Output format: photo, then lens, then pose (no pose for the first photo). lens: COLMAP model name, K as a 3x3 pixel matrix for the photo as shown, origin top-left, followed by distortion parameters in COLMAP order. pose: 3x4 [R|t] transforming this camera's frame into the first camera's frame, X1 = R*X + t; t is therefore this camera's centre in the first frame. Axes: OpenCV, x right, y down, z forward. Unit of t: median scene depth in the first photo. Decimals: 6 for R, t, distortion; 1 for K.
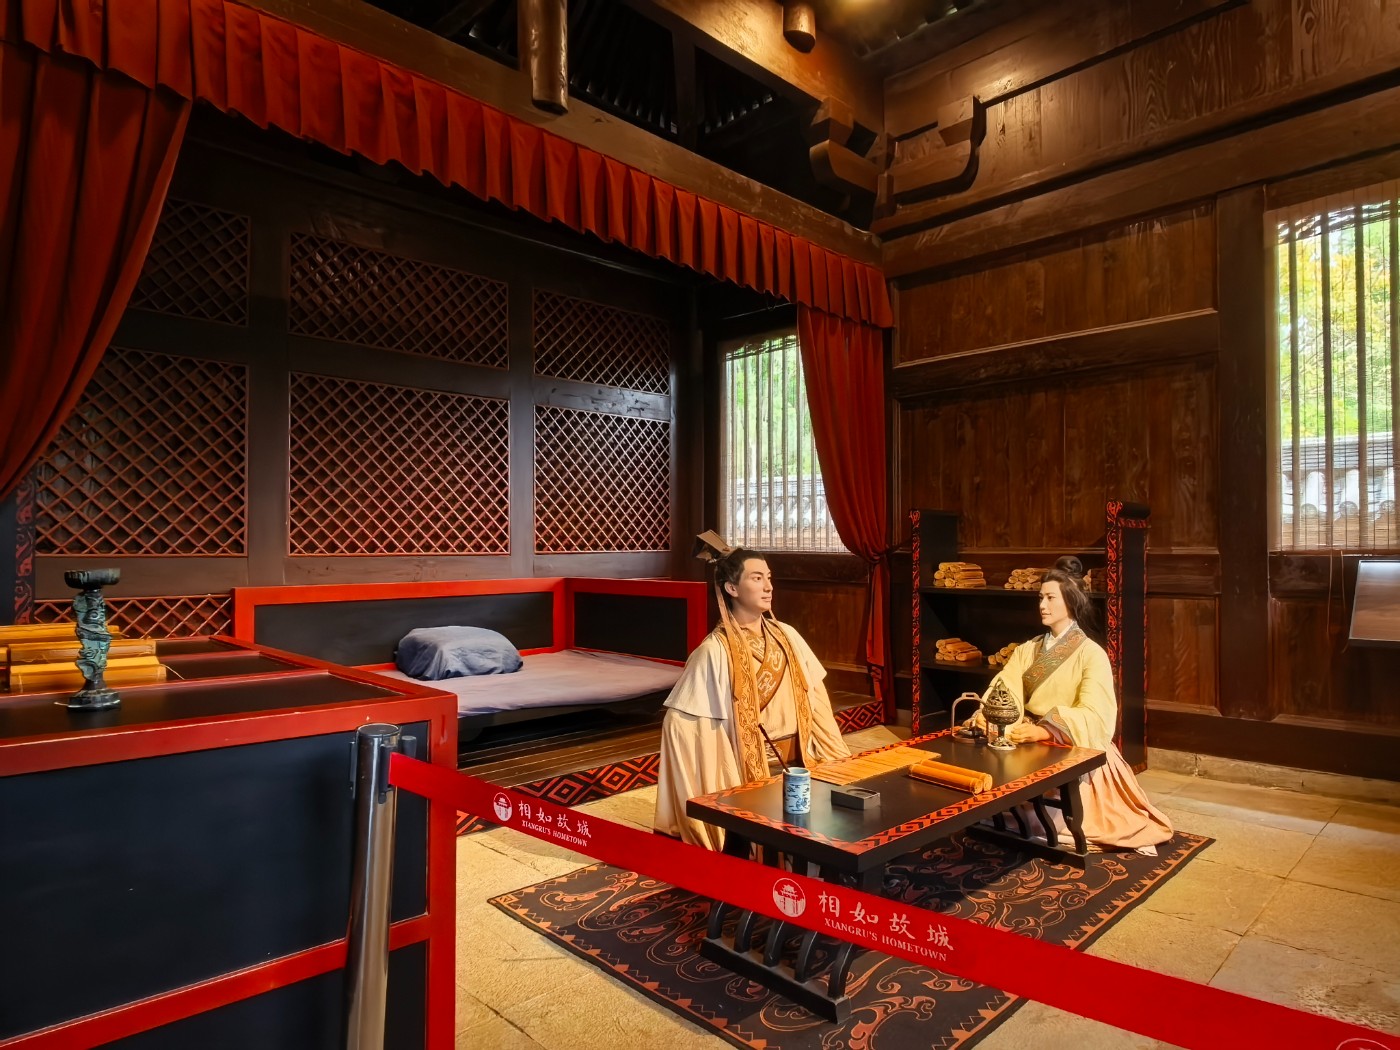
lens RADIAL K [[822.2, 0, 700.0], [0, 822.2, 525.0], [0, 0, 1]] dist [-0.000129, -0.000207]
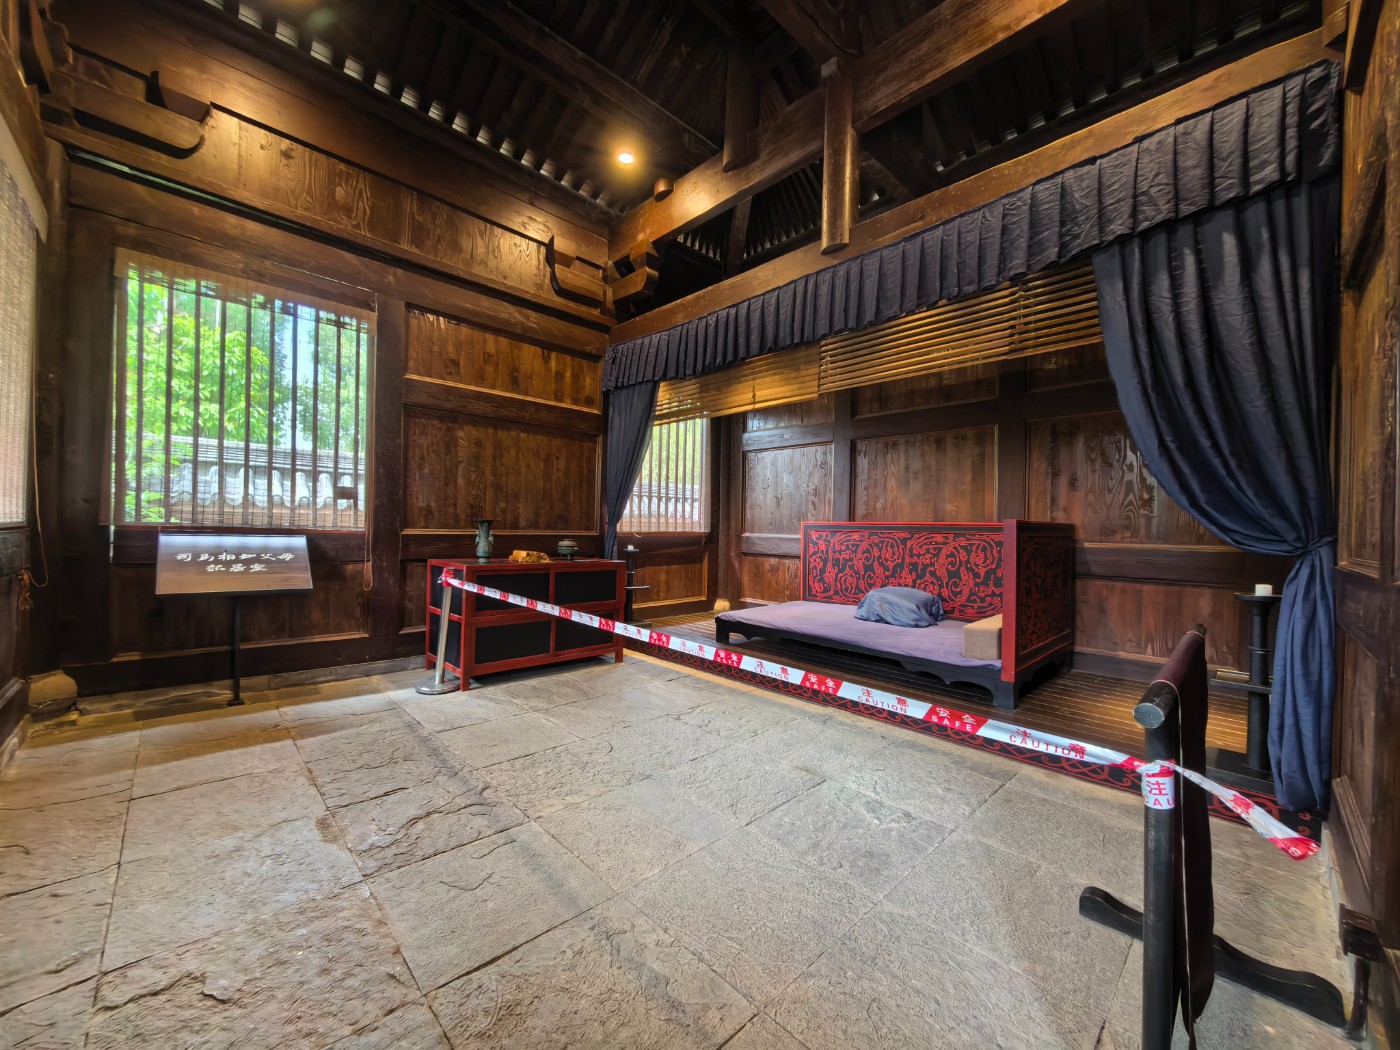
lens RADIAL K [[562.1, 0, 700.0], [0, 562.1, 525.0], [0, 0, 1]] dist [-0.000172, -0.000038]
pose [[-0.017037, 0.004273, 0.999846, -0.384514], [-0.031337, 0.999497, -0.004805, 0.009149], [-0.999364, -0.031414, -0.016895, 0.373790]]
